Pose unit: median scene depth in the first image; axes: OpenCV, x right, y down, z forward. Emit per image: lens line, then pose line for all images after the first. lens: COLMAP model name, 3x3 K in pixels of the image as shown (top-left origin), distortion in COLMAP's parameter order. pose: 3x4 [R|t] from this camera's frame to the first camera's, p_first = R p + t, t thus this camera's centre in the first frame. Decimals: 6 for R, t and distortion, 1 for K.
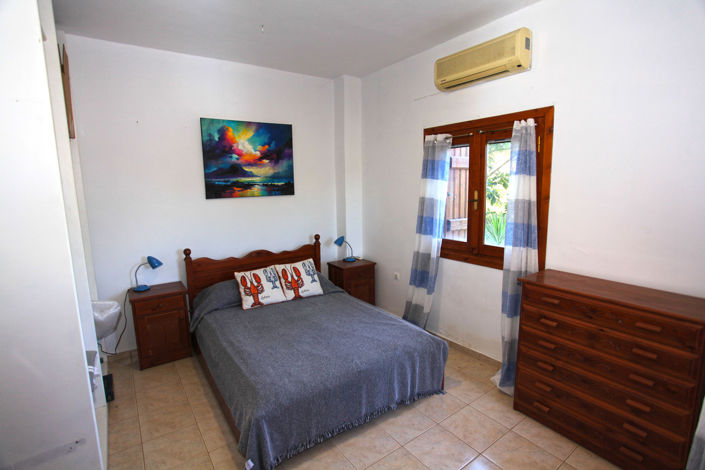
lens RADIAL K [[343.7, 0, 352.5], [0, 343.7, 235.0], [0, 0, 1]] dist [-0.070608, 0.033461]
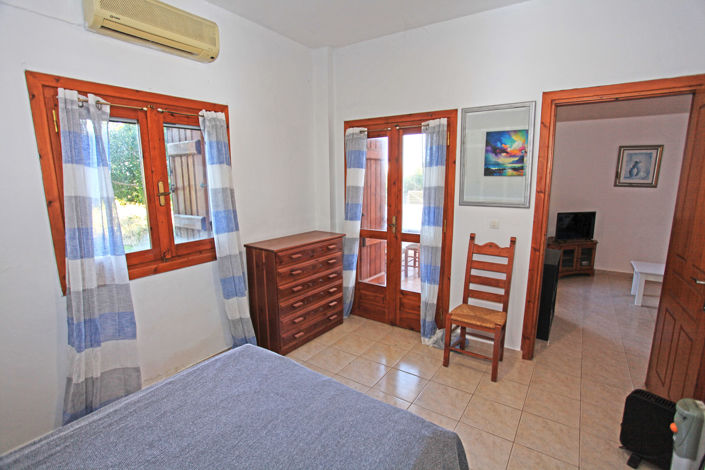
lens RADIAL K [[343.7, 0, 352.5], [0, 343.7, 235.0], [0, 0, 1]] dist [-0.070608, 0.033461]
pose [[-0.355807, -0.139804, 0.924044, -0.611405], [0.151599, 0.967018, 0.204679, -0.112066], [-0.922182, 0.212910, -0.322877, 0.941153]]
